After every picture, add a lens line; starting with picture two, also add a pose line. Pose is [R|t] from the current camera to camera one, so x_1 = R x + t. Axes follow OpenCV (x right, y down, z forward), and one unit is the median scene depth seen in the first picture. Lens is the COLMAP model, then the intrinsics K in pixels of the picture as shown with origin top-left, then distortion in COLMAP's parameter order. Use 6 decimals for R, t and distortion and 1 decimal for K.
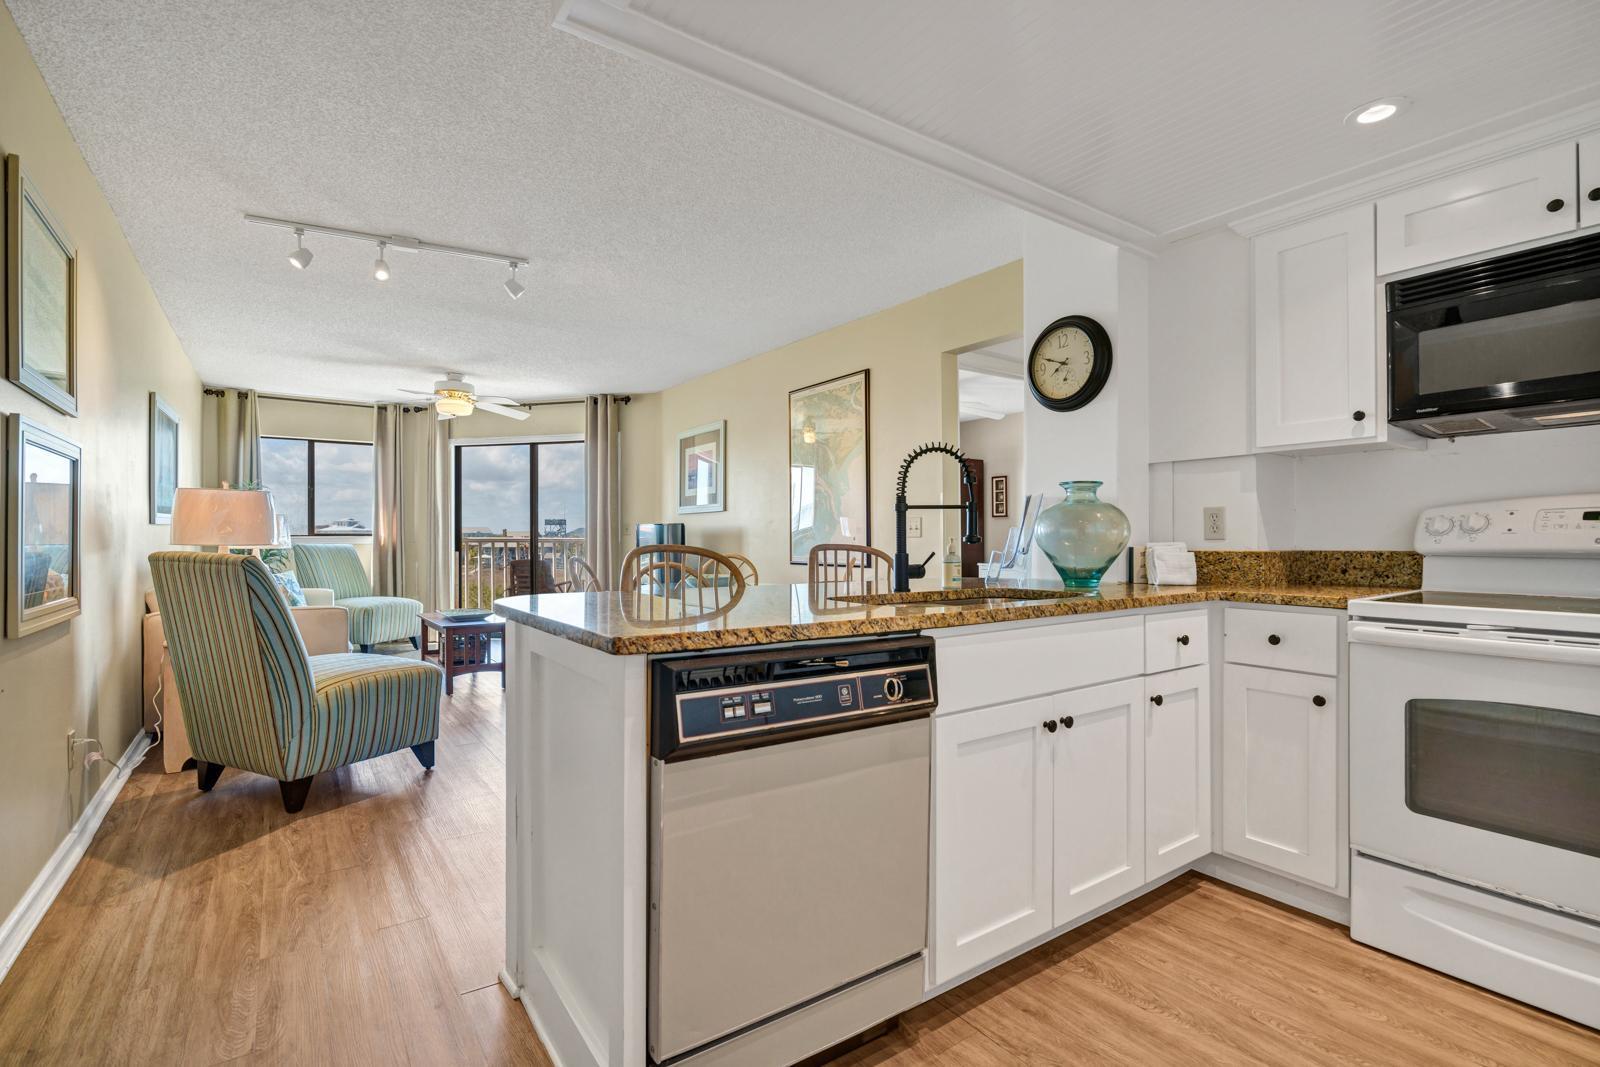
lens RADIAL K [[733.7, 0, 801.3], [0, 733.7, 532.0], [0, 0, 1]] dist [-0.009642, 0.001601]
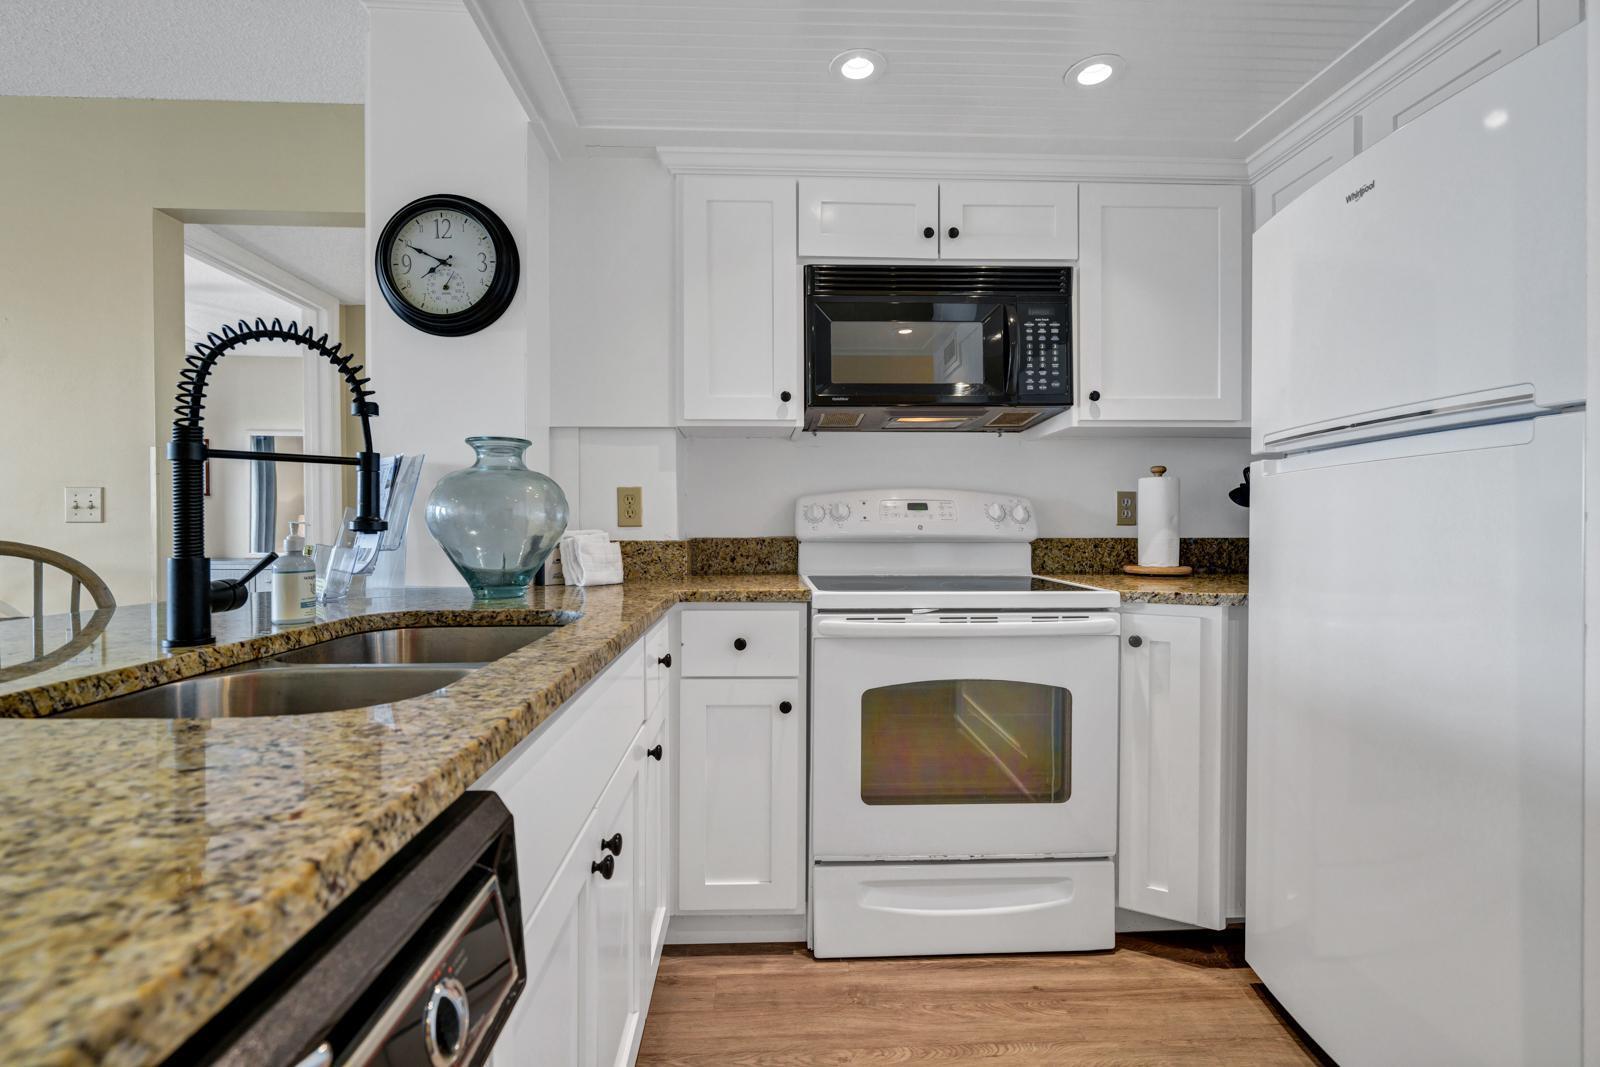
lens RADIAL K [[733.7, 0, 797.5], [0, 733.7, 528.1], [0, 0, 1]] dist [-0.009642, 0.001601]
pose [[0.548916, -0.001547, 0.835876, -0.027944], [-0.008789, 0.999932, 0.007622, 0.005150], [-0.835831, -0.011530, 0.548865, 0.456877]]
